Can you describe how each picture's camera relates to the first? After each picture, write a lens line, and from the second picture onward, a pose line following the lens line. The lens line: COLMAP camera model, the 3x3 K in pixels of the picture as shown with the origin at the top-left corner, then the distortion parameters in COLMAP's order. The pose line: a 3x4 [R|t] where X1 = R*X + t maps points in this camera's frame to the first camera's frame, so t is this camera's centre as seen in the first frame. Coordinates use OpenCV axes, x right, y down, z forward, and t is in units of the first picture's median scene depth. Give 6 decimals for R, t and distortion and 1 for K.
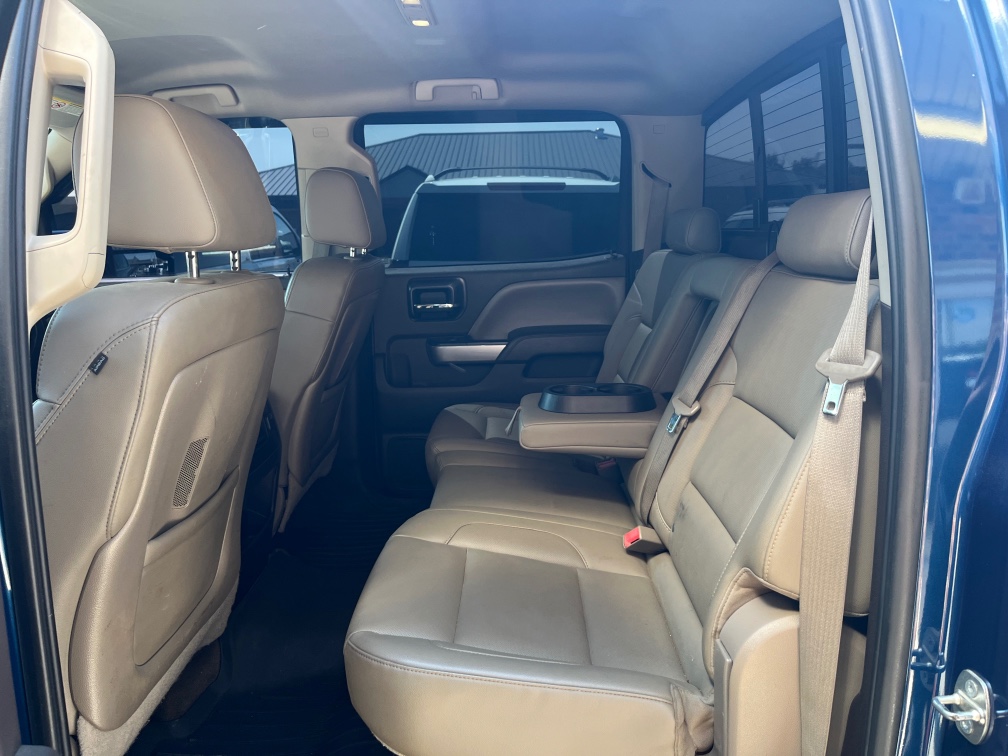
lens RADIAL K [[769.2, 0, 510.9], [0, 769.2, 375.8], [0, 0, 1]] dist [0.064335, -0.093388]
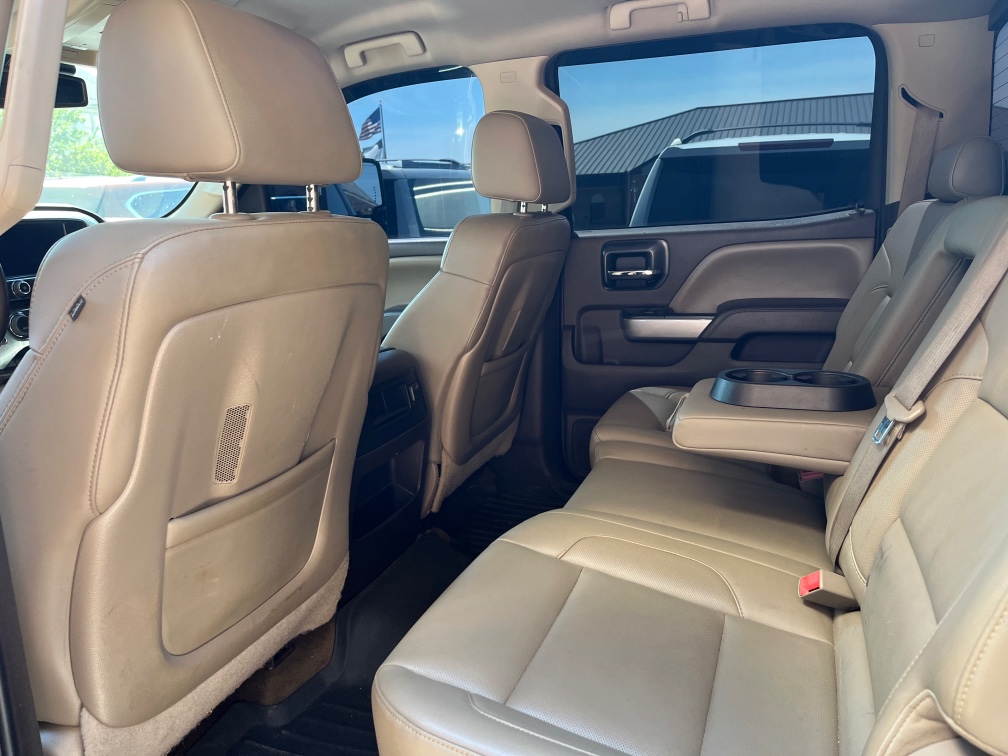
lens RADIAL K [[769.2, 0, 510.9], [0, 769.2, 375.8], [0, 0, 1]] dist [0.064335, -0.093388]
pose [[0.942609, 0.056572, -0.329071, 0.113929], [-0.047885, 0.998259, 0.034452, 0.003707], [0.330447, -0.016718, 0.943677, 0.214451]]
